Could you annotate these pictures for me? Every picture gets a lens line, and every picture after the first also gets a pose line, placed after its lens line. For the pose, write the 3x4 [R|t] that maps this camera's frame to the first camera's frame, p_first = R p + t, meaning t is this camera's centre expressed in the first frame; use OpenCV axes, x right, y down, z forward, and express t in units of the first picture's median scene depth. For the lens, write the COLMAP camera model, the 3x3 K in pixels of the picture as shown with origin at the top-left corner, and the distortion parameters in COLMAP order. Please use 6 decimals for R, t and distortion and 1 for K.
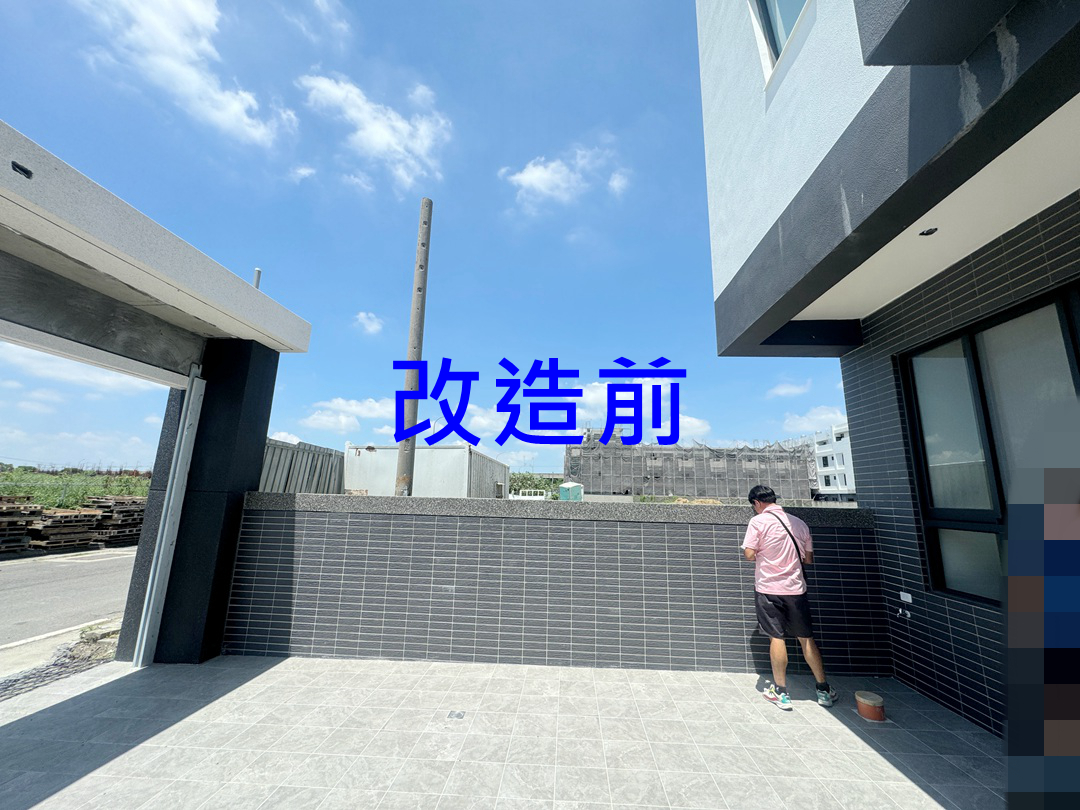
lens RADIAL K [[430.6, 0, 542.4], [0, 430.6, 406.0], [0, 0, 1]] dist [-0.001150, -0.000075]
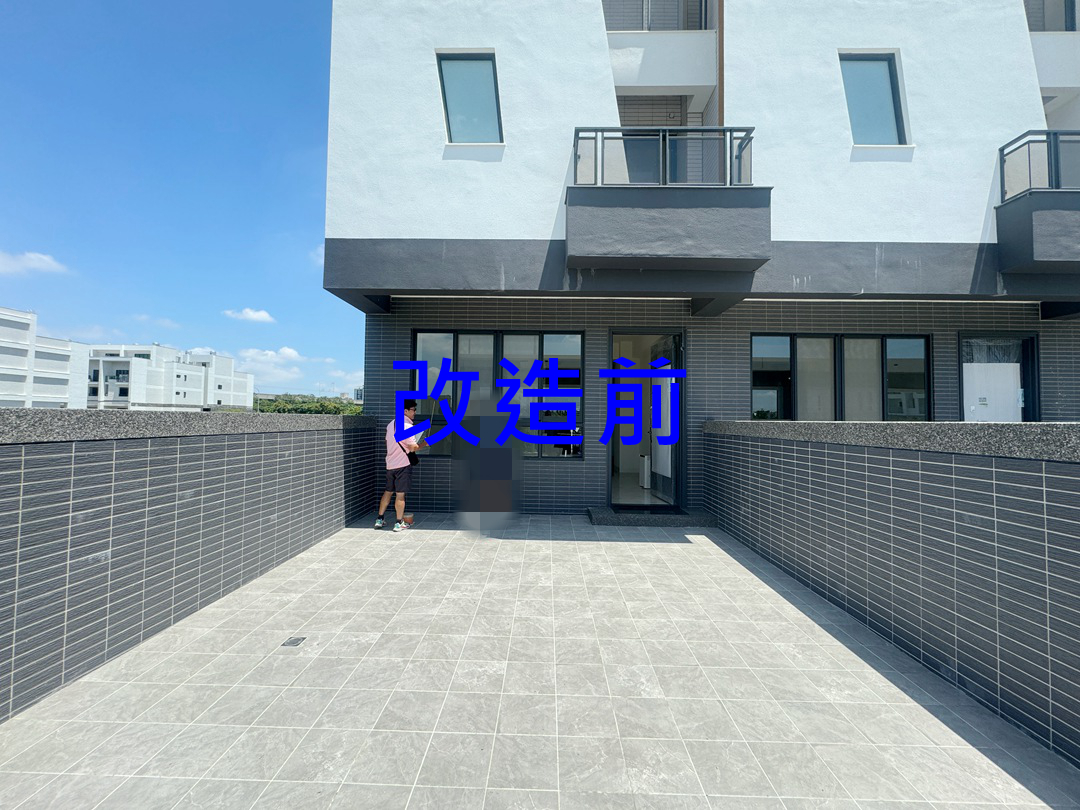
lens RADIAL K [[430.6, 0, 536.8], [0, 430.6, 407.8], [0, 0, 1]] dist [-0.001150, -0.000075]
pose [[-0.042617, 0.001708, 0.999090, -0.892878], [-0.217579, 0.975981, -0.010949, 0.099823], [-0.975112, -0.217848, -0.041222, 0.501543]]
